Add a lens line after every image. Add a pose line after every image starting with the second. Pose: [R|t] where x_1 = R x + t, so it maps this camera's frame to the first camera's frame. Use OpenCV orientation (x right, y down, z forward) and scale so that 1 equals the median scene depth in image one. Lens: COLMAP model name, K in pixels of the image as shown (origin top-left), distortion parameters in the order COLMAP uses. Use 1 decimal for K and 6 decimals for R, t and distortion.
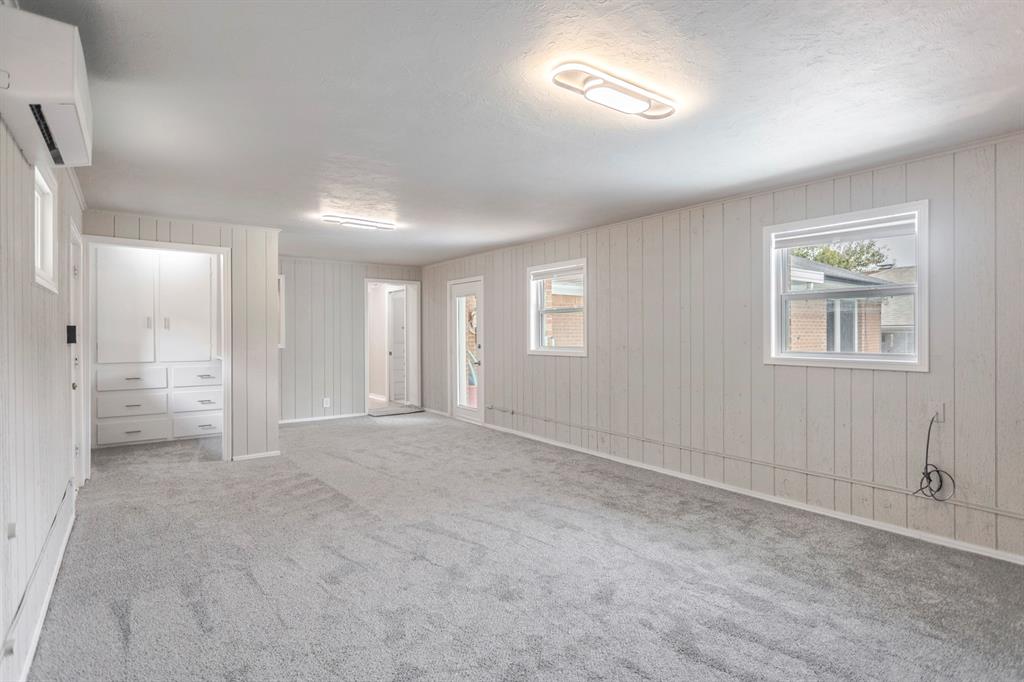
lens RADIAL K [[505.9, 0, 519.5], [0, 505.9, 334.4], [0, 0, 1]] dist [-0.017740, 0.000688]
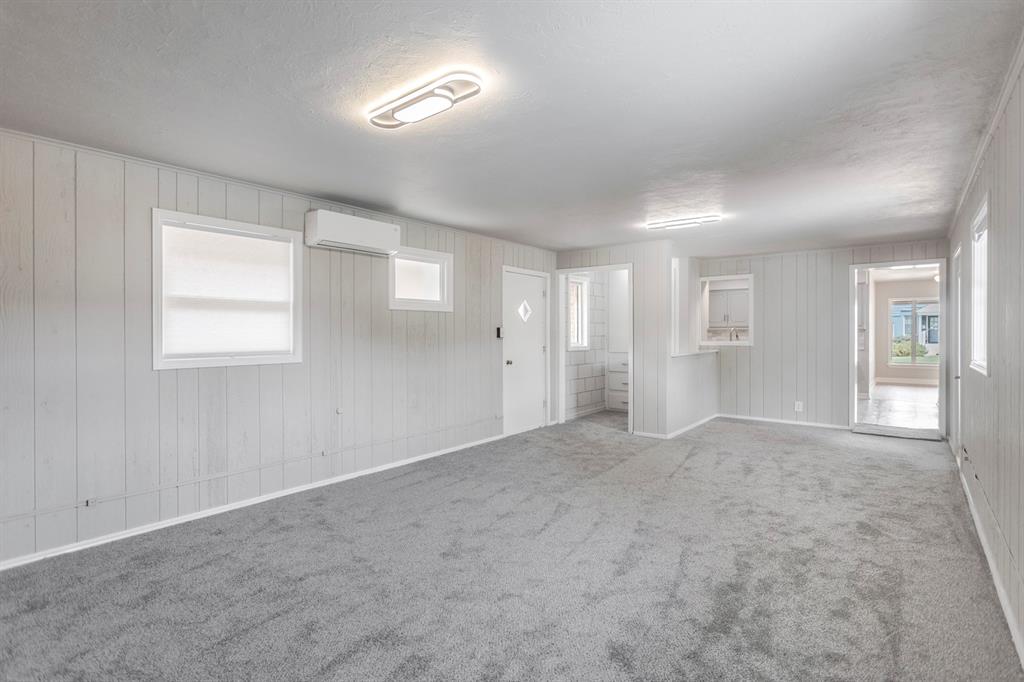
lens RADIAL K [[505.9, 0, 519.5], [0, 505.9, 334.4], [0, 0, 1]] dist [-0.017740, 0.000688]
pose [[0.247078, 0.006484, -0.968974, 0.840230], [0.000199, 0.999977, 0.006743, -0.005286], [0.968996, -0.001859, 0.247071, 0.625431]]
